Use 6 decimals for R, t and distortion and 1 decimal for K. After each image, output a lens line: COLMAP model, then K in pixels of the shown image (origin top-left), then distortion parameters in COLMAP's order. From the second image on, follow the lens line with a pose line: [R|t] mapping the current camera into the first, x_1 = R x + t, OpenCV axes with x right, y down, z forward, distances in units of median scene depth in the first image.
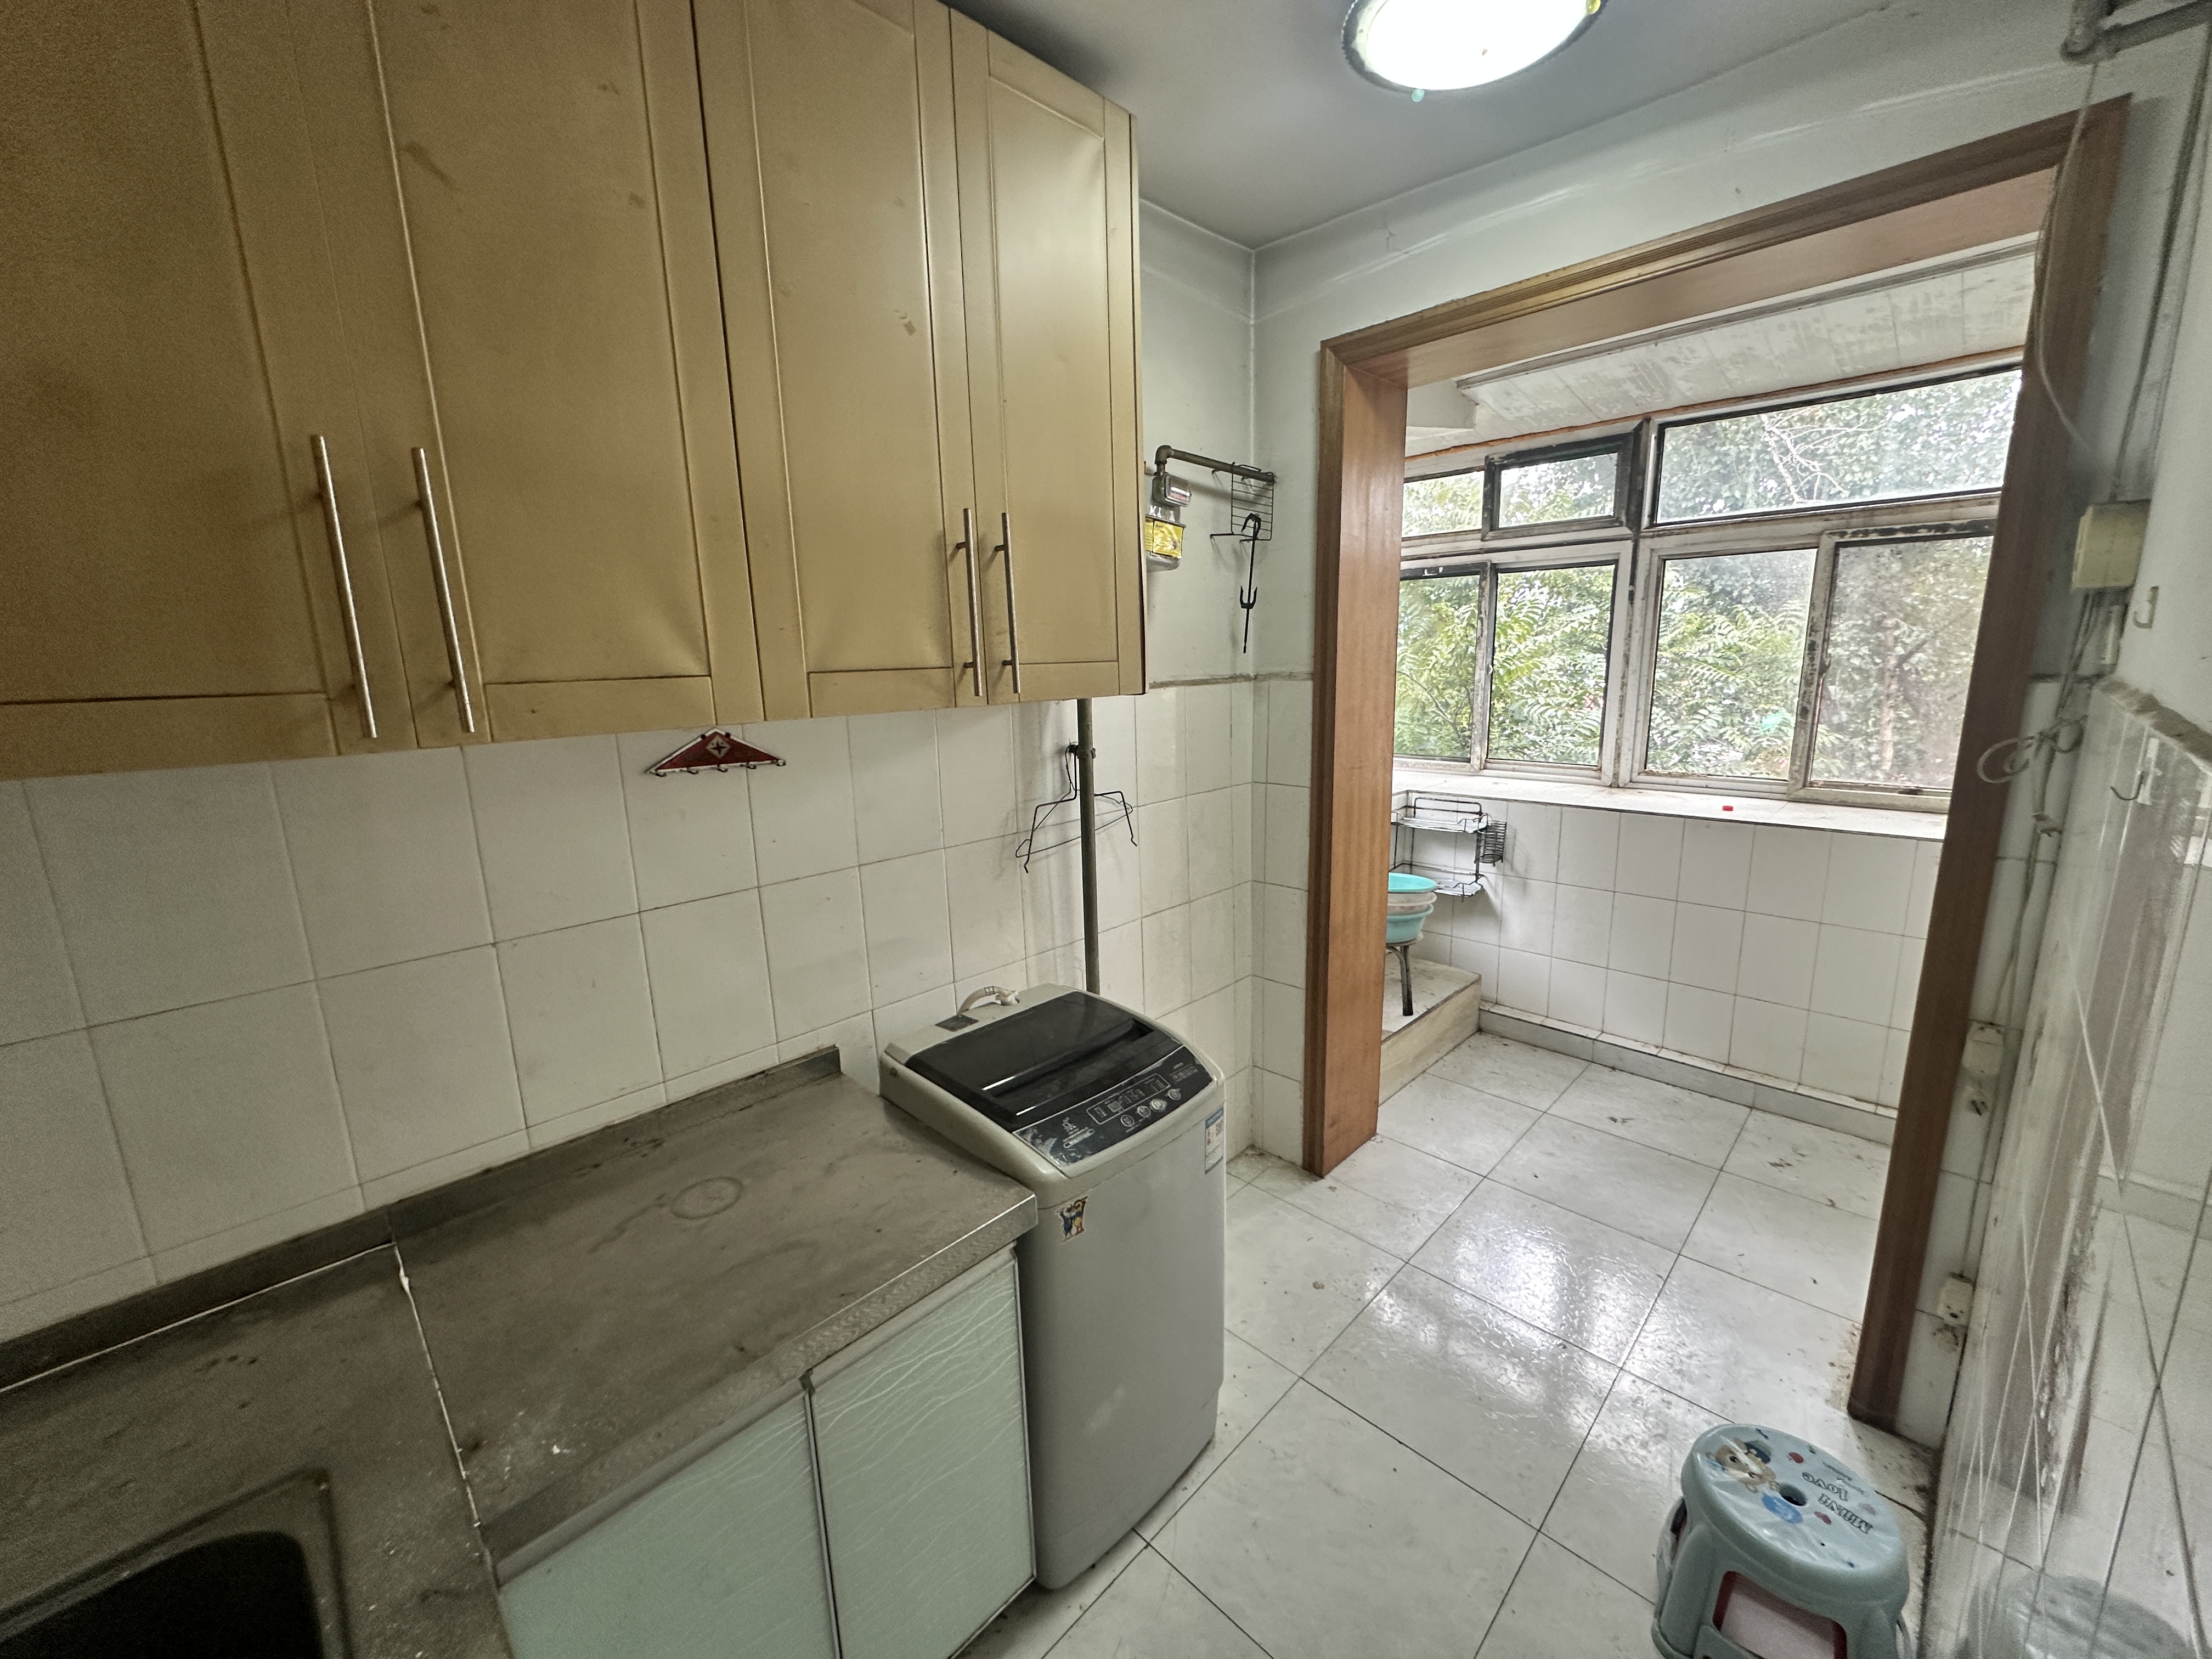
lens RADIAL K [[877.1, 0, 1105.9], [0, 877.1, 827.7], [0, 0, 1]] dist [-0.002645, -0.000168]
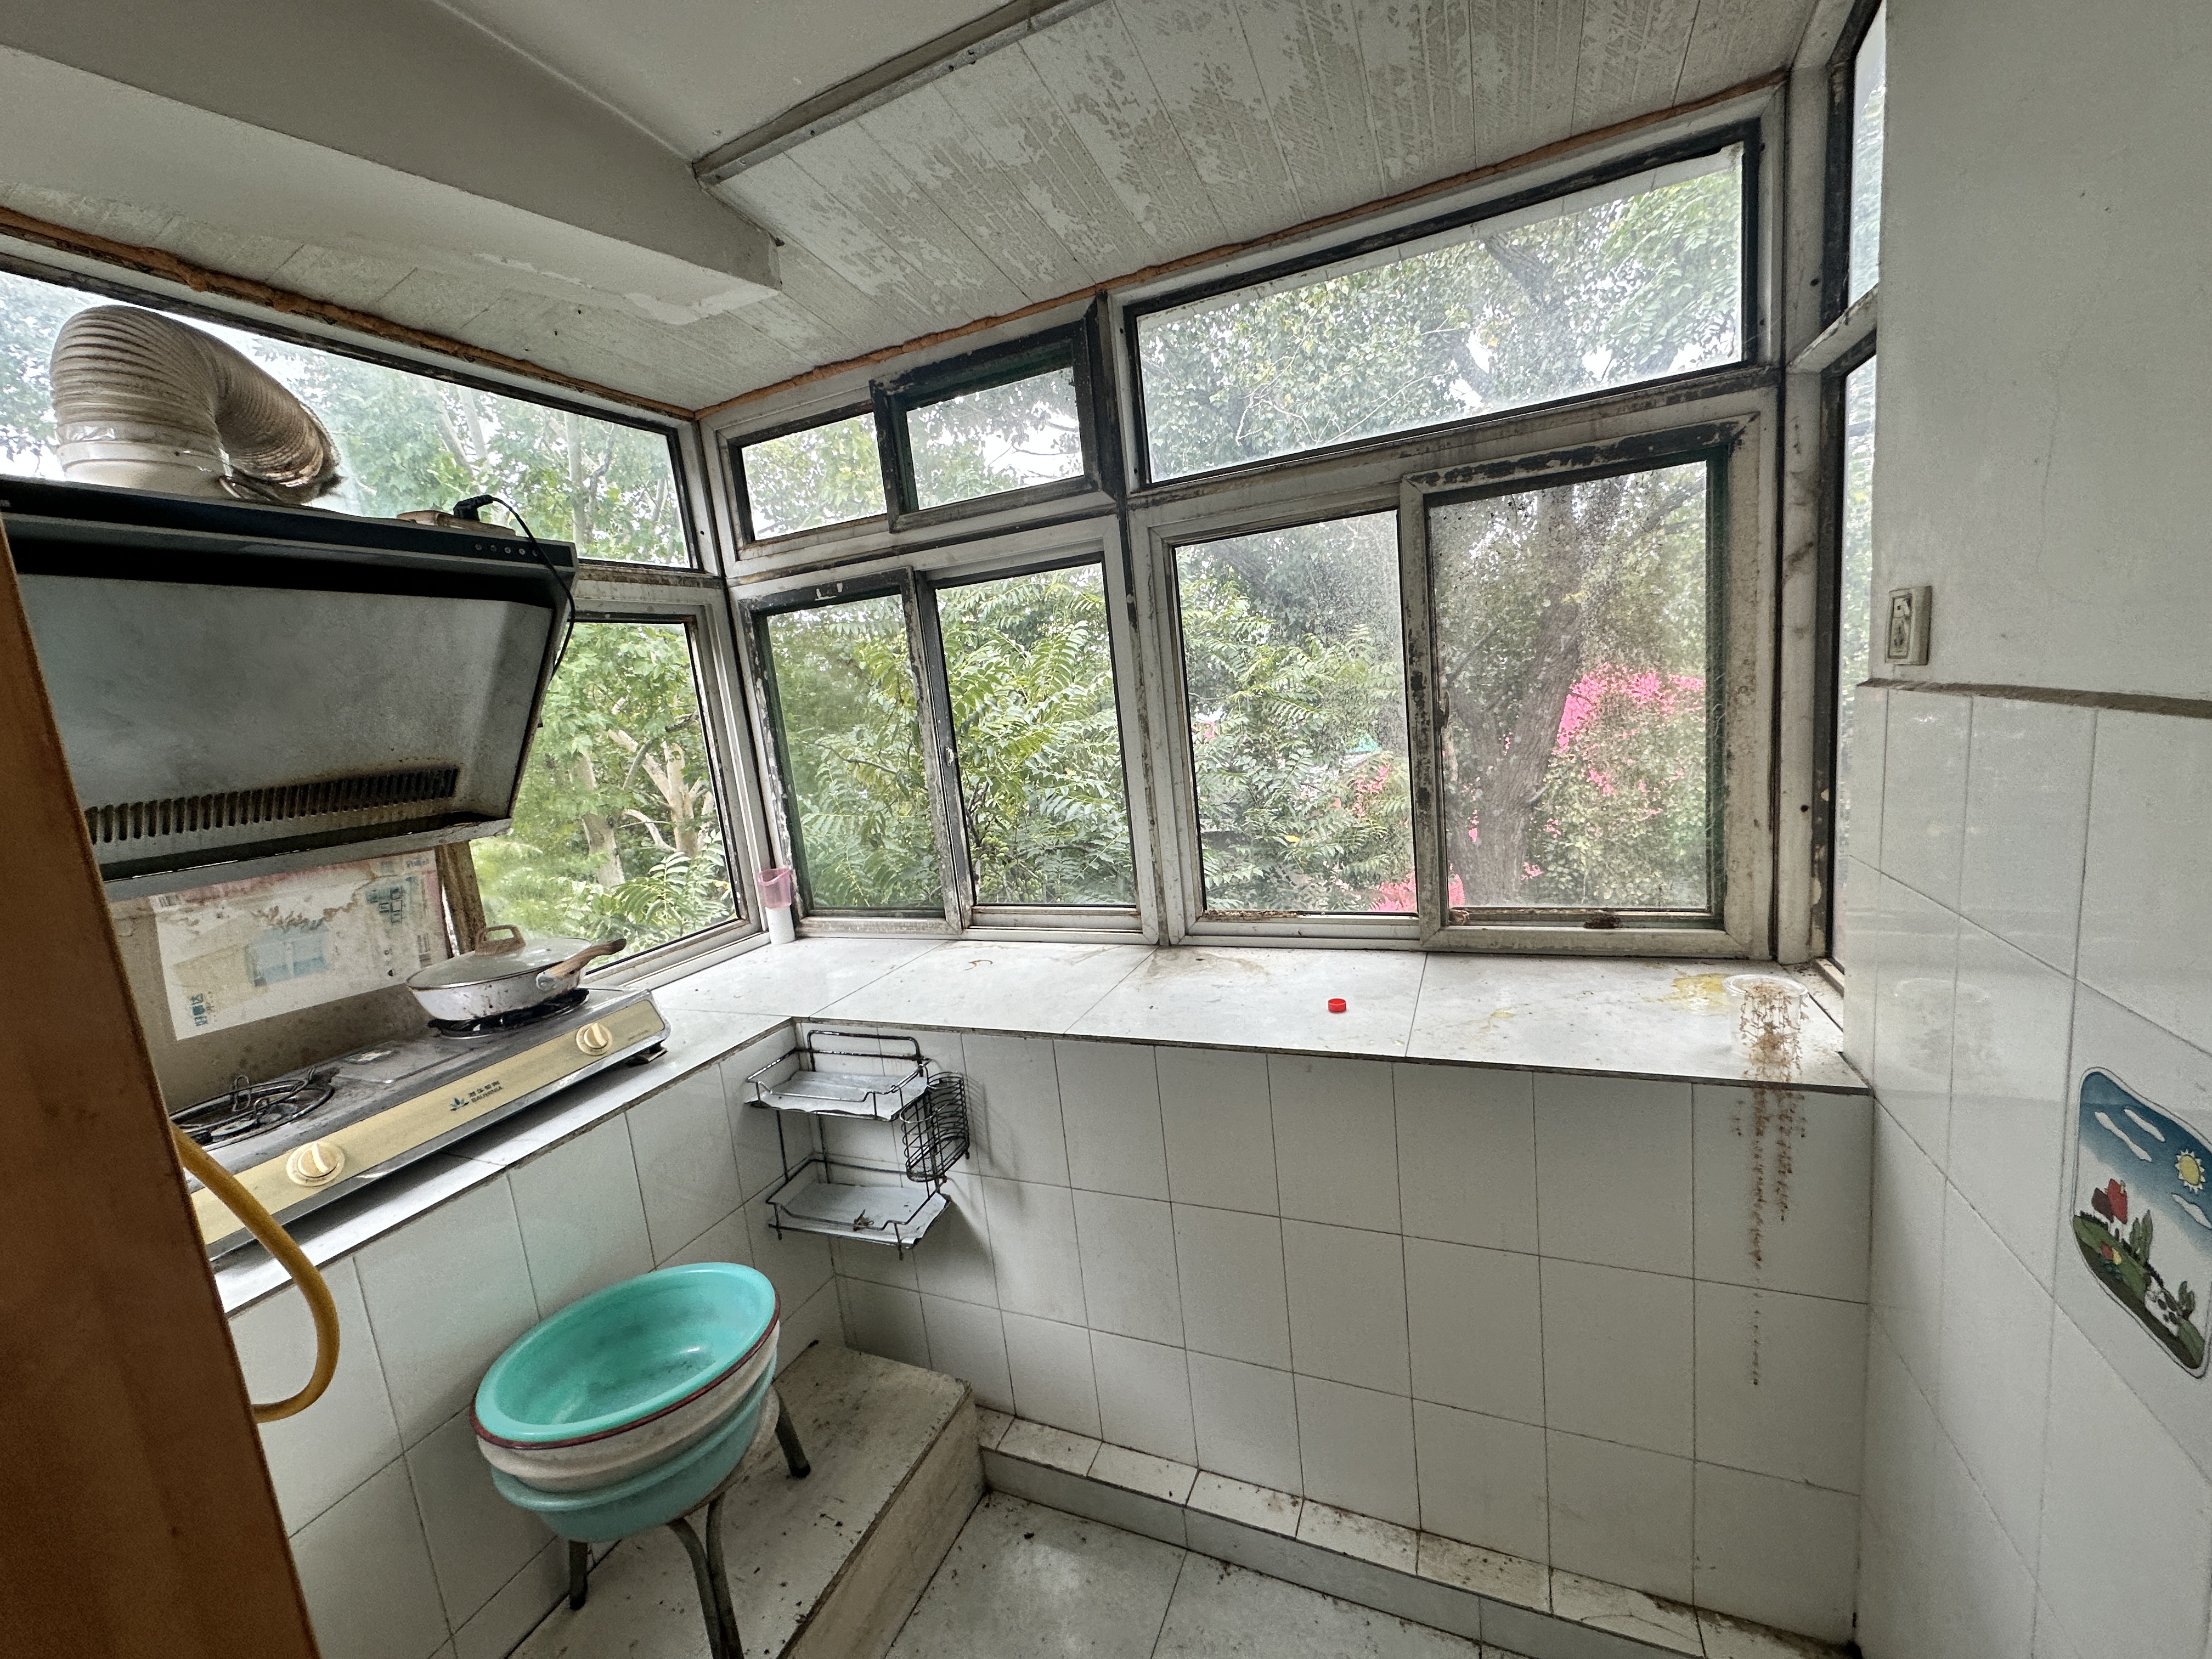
lens RADIAL K [[877.1, 0, 1106.2], [0, 877.1, 827.5], [0, 0, 1]] dist [-0.002645, -0.000168]
pose [[0.926615, -0.128045, 0.353539, 0.371549], [0.150428, 0.987949, -0.036452, -0.111975], [-0.344611, 0.086959, 0.934709, 0.497837]]
